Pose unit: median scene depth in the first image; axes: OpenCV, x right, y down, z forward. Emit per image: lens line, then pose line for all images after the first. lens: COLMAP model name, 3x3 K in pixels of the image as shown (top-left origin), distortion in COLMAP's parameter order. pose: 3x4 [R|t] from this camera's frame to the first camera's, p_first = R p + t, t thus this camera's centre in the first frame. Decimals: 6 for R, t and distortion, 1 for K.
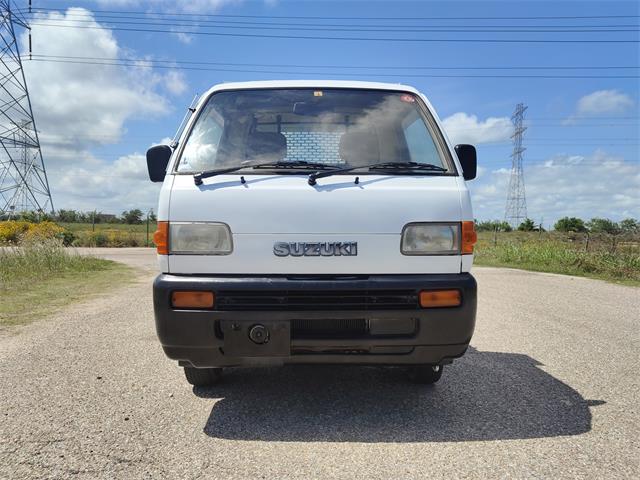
lens RADIAL K [[453.3, 0, 322.5], [0, 453.3, 240.0], [0, 0, 1]] dist [0.050367, -0.039654]
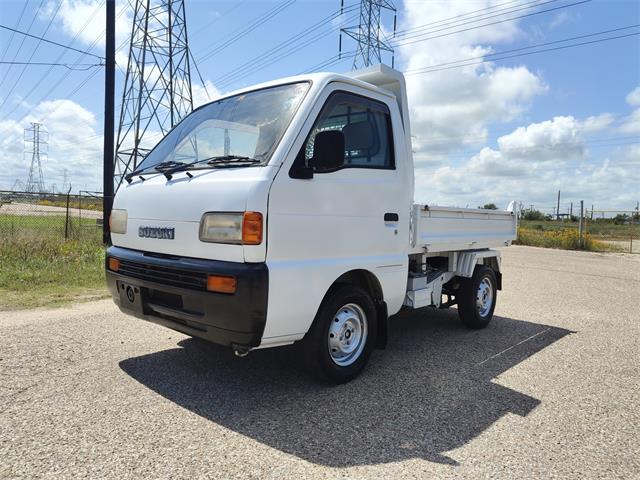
lens RADIAL K [[453.3, 0, 320.0], [0, 453.3, 239.8], [0, 0, 1]] dist [0.050367, -0.039654]
pose [[0.727196, 0.052393, -0.684427, 1.131163], [-0.044676, 0.998581, 0.028974, -0.015217], [0.684974, 0.009508, 0.728505, 0.388145]]
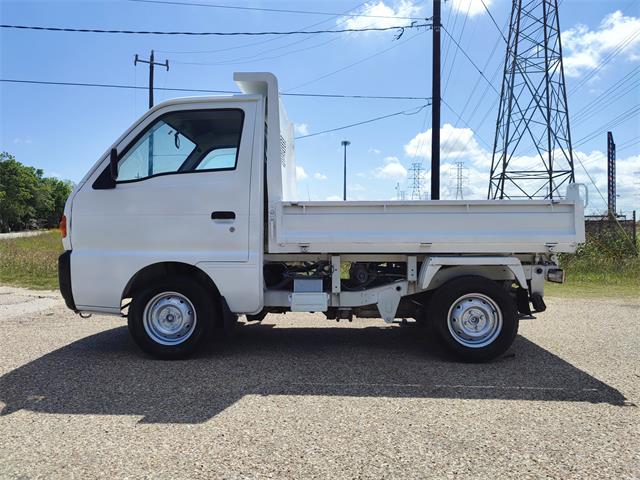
lens RADIAL K [[453.3, 0, 320.2], [0, 453.3, 238.2], [0, 0, 1]] dist [0.050367, -0.039654]
pose [[-0.050835, -0.000190, -0.998707, 1.785146], [-0.023509, 0.999723, 0.001006, 0.011130], [0.998430, 0.023530, -0.050825, 1.943971]]
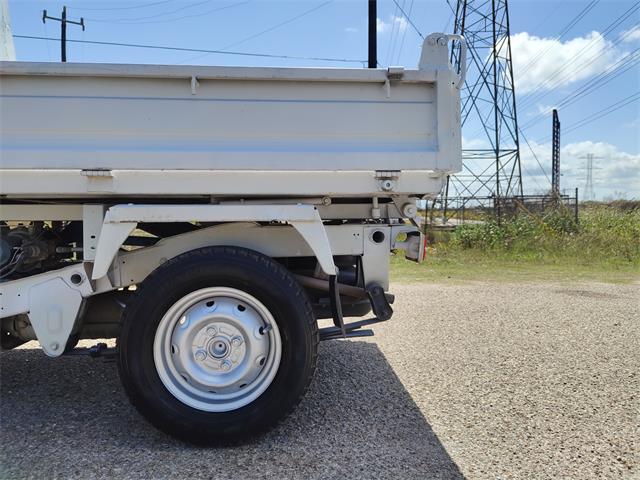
lens RADIAL K [[453.3, 0, 315.4], [0, 453.3, 236.9], [0, 0, 1]] dist [0.050367, -0.039654]
pose [[0.029862, 0.033594, -0.998989, 0.926673], [-0.020415, 0.999247, 0.032993, 0.084404], [0.999346, 0.019409, 0.030526, 2.488413]]
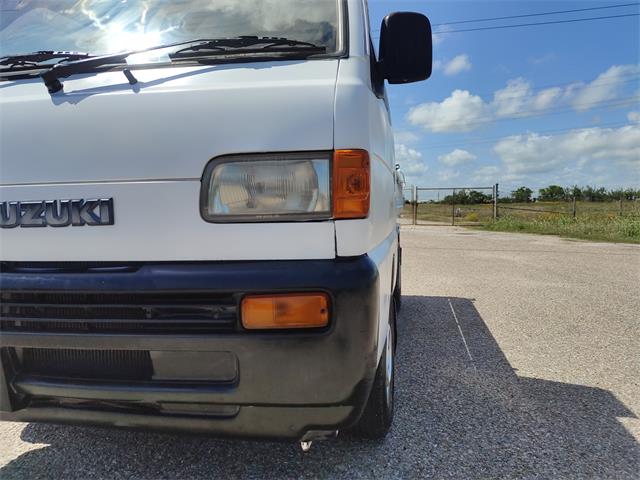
lens RADIAL K [[453.3, 0, 325.3], [0, 453.3, 238.0], [0, 0, 1]] dist [0.050367, -0.039654]
pose [[0.975012, -0.009494, -0.221947, 0.405305], [0.019966, 0.998788, 0.044985, 0.029817], [0.221251, -0.048292, 0.974020, 0.543291]]
